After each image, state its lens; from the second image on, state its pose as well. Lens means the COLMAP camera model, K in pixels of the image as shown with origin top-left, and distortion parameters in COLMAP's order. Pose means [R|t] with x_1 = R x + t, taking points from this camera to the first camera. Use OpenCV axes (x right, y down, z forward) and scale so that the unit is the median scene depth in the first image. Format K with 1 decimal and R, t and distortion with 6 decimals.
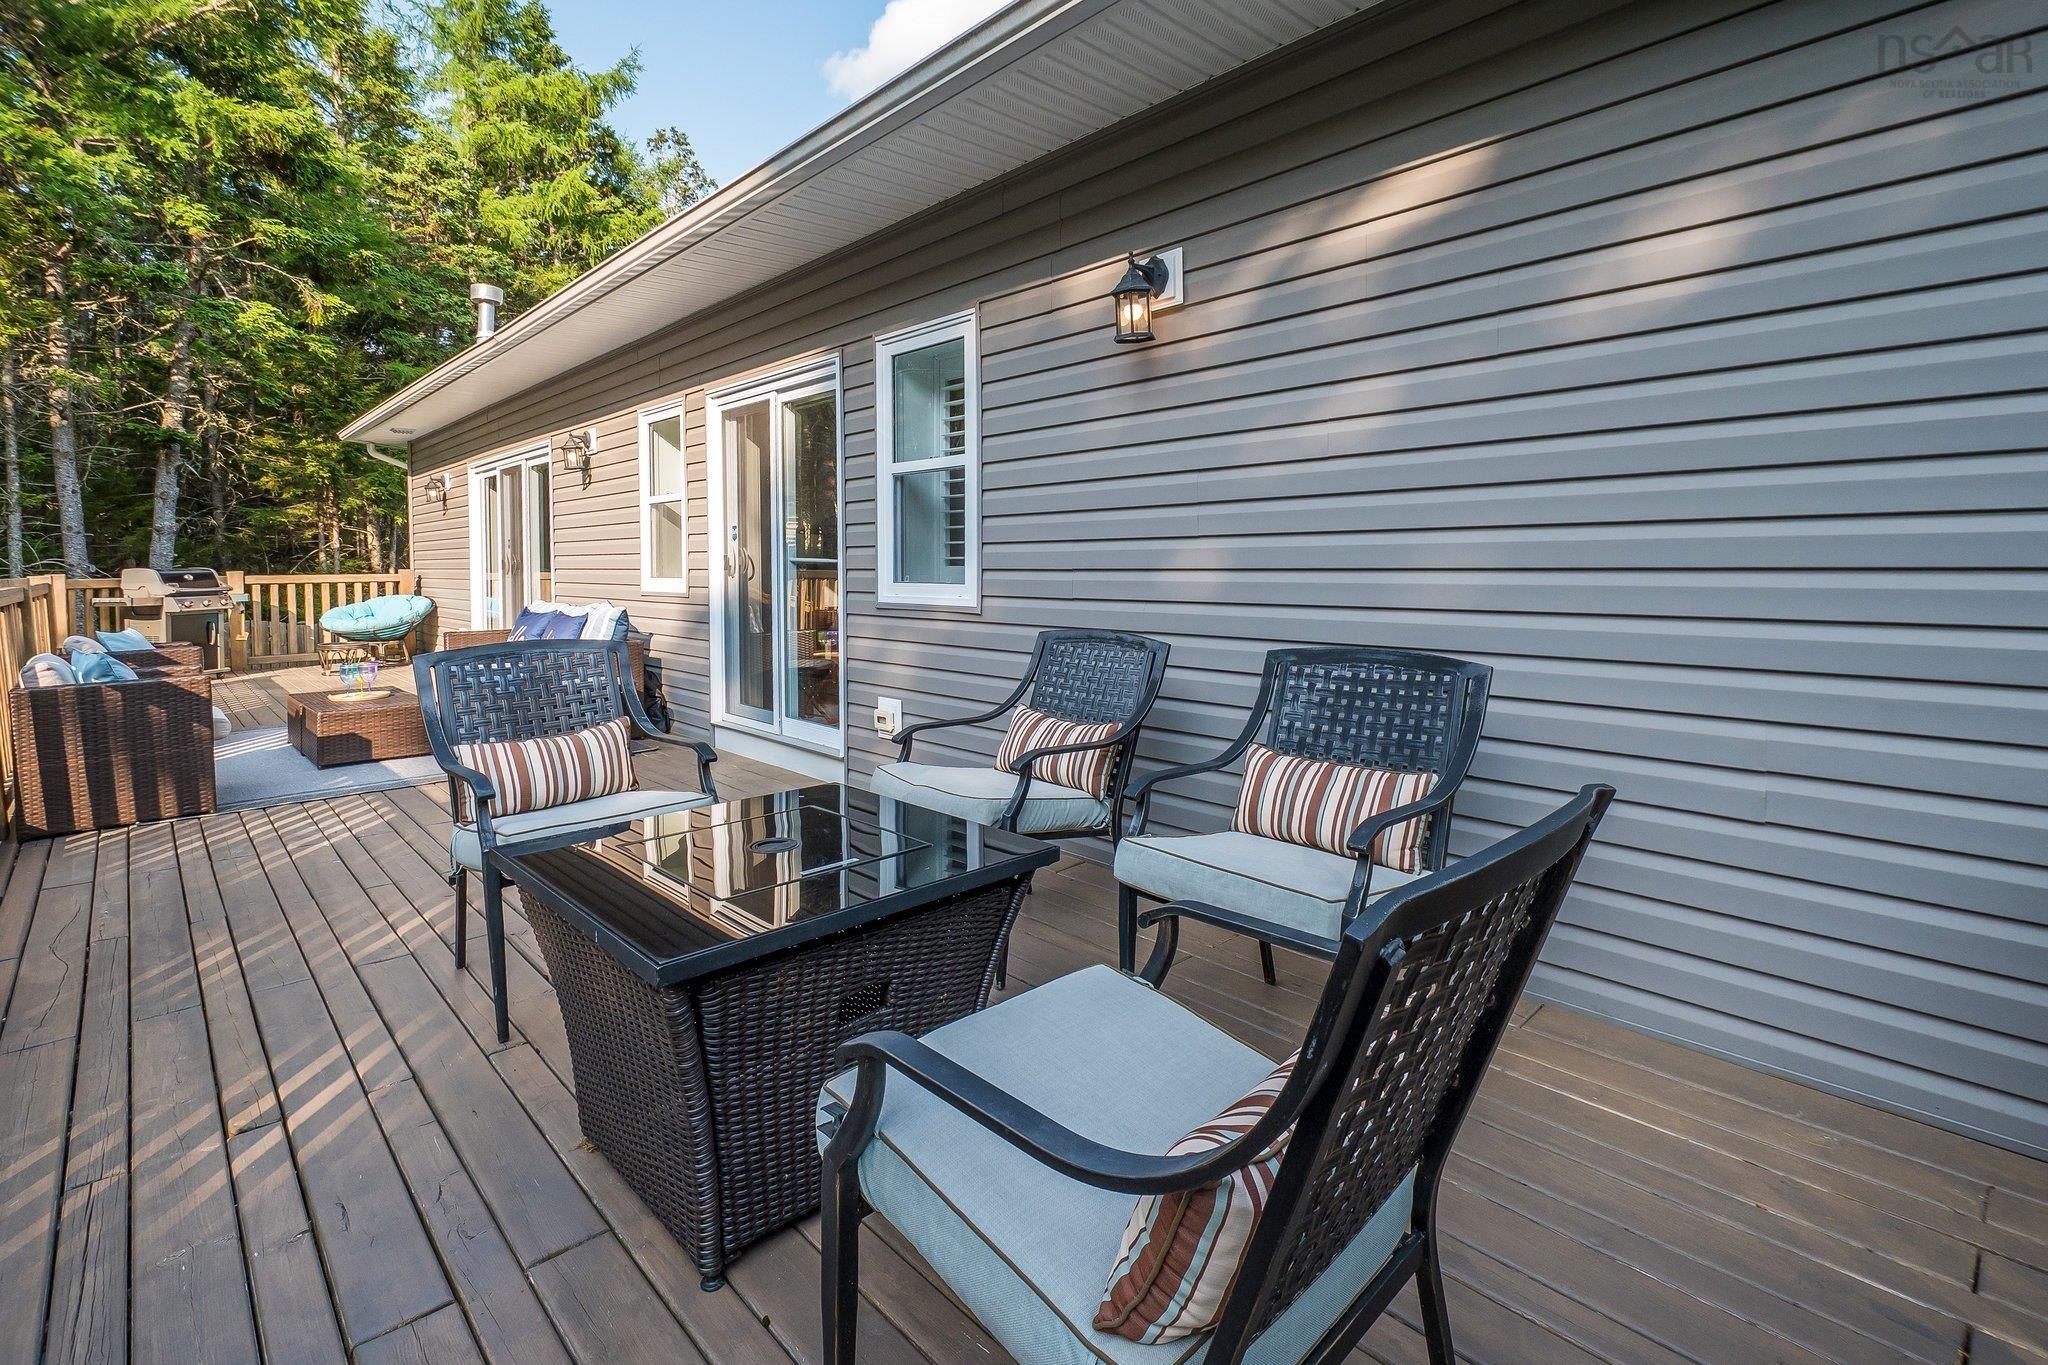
lens RADIAL K [[949.7, 0, 1017.6], [0, 949.7, 590.9], [0, 0, 1]] dist [0.000484, -0.000910]
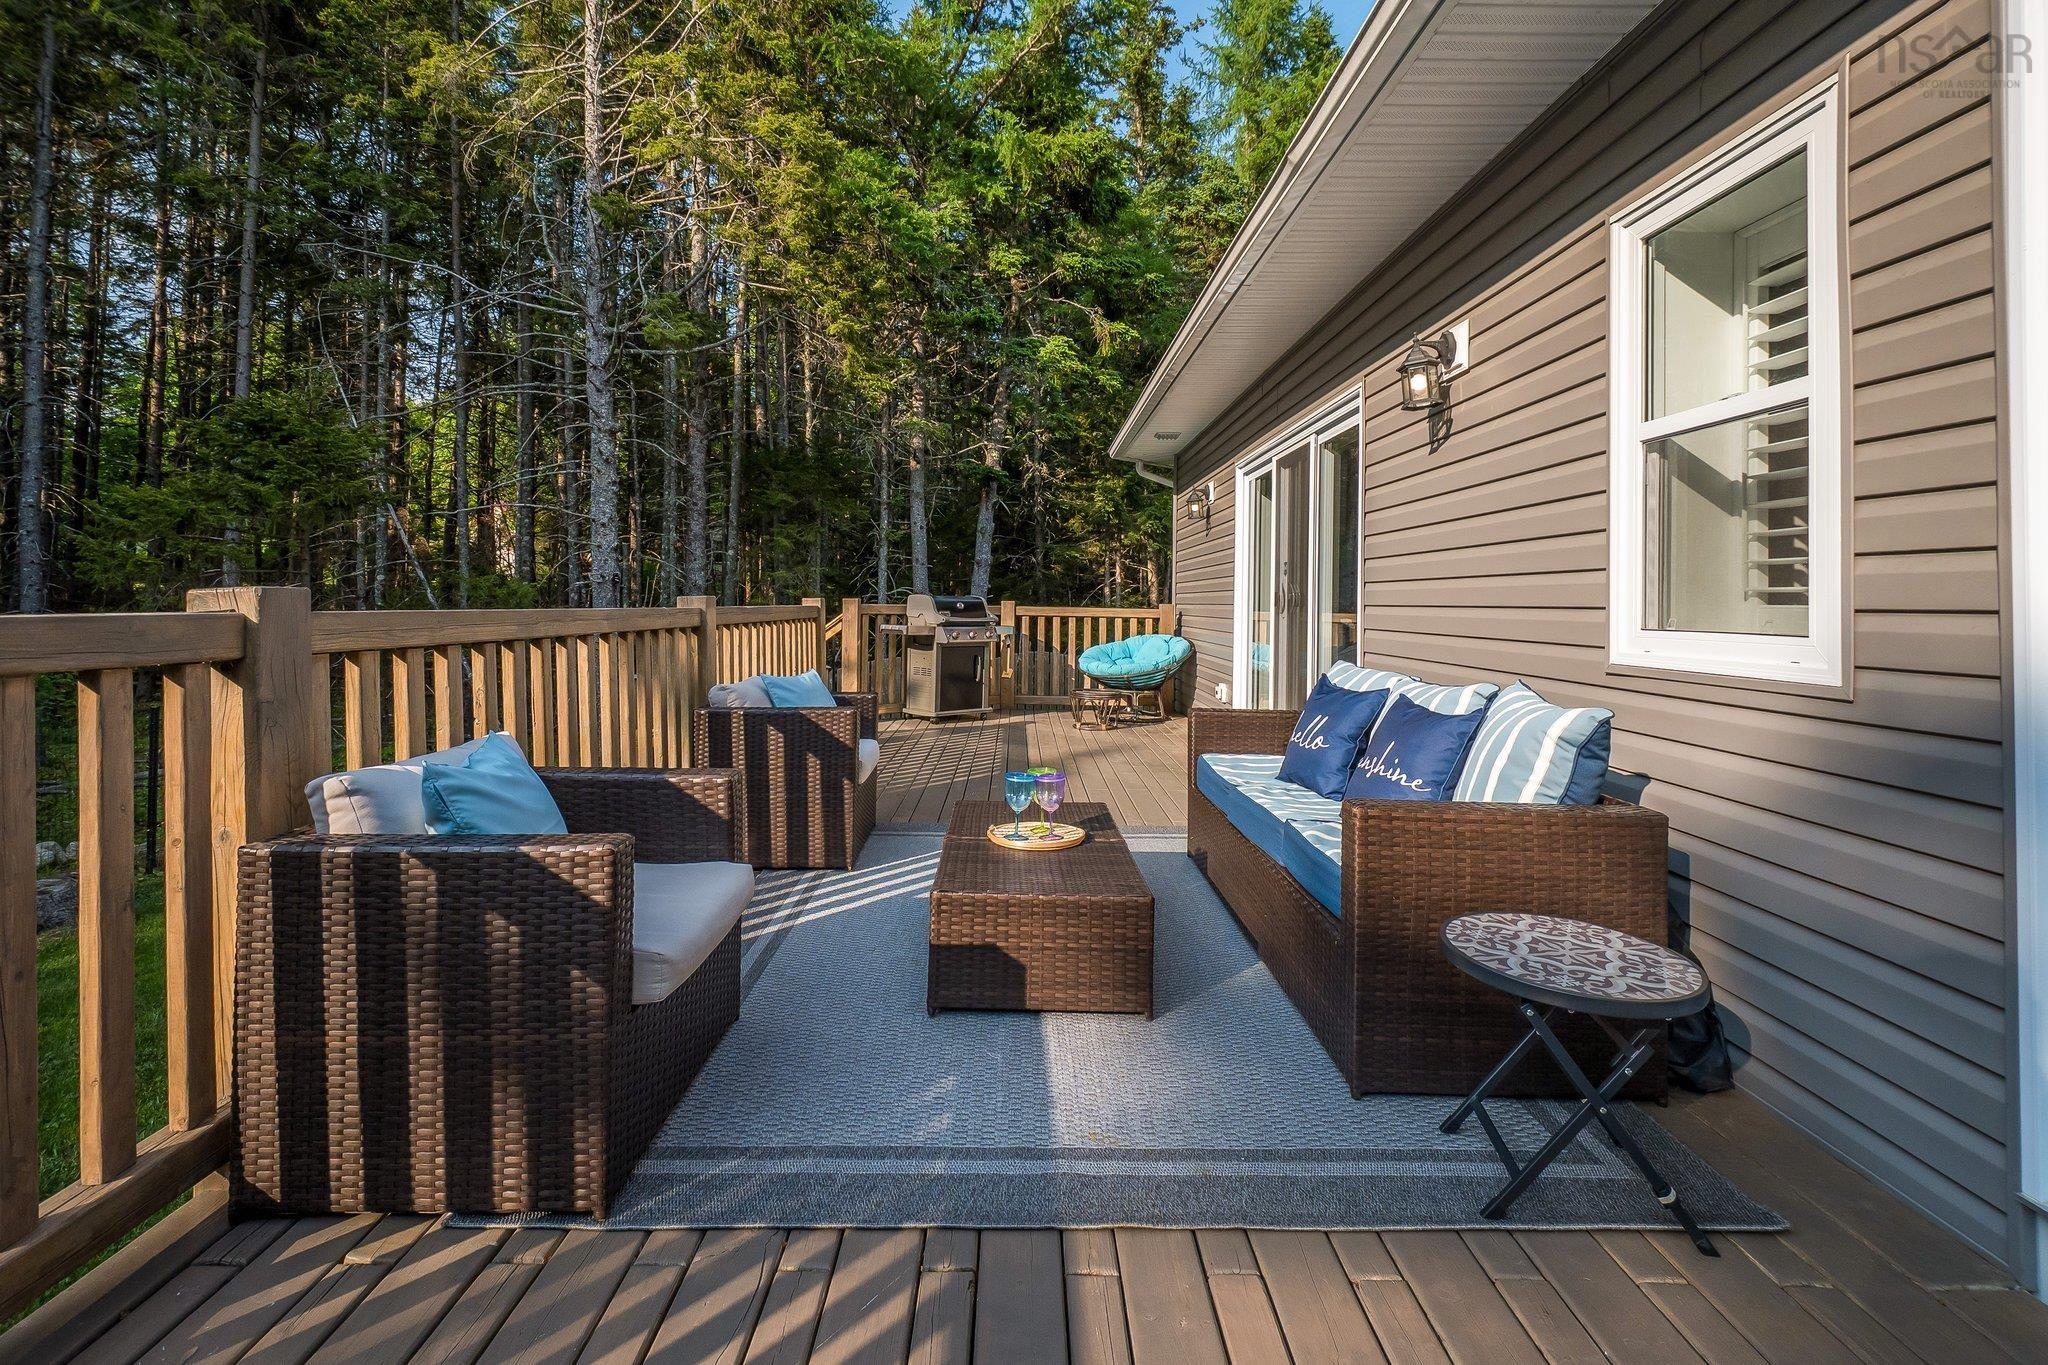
lens RADIAL K [[948.4, 0, 1026.0], [0, 948.4, 555.1], [0, 0, 1]] dist [0.018511, -0.013116]
pose [[0.738115, -0.010832, -0.674588, -0.161944], [-0.047035, 0.996612, -0.067468, -0.003293], [0.673034, 0.081528, 0.735104, 0.283273]]
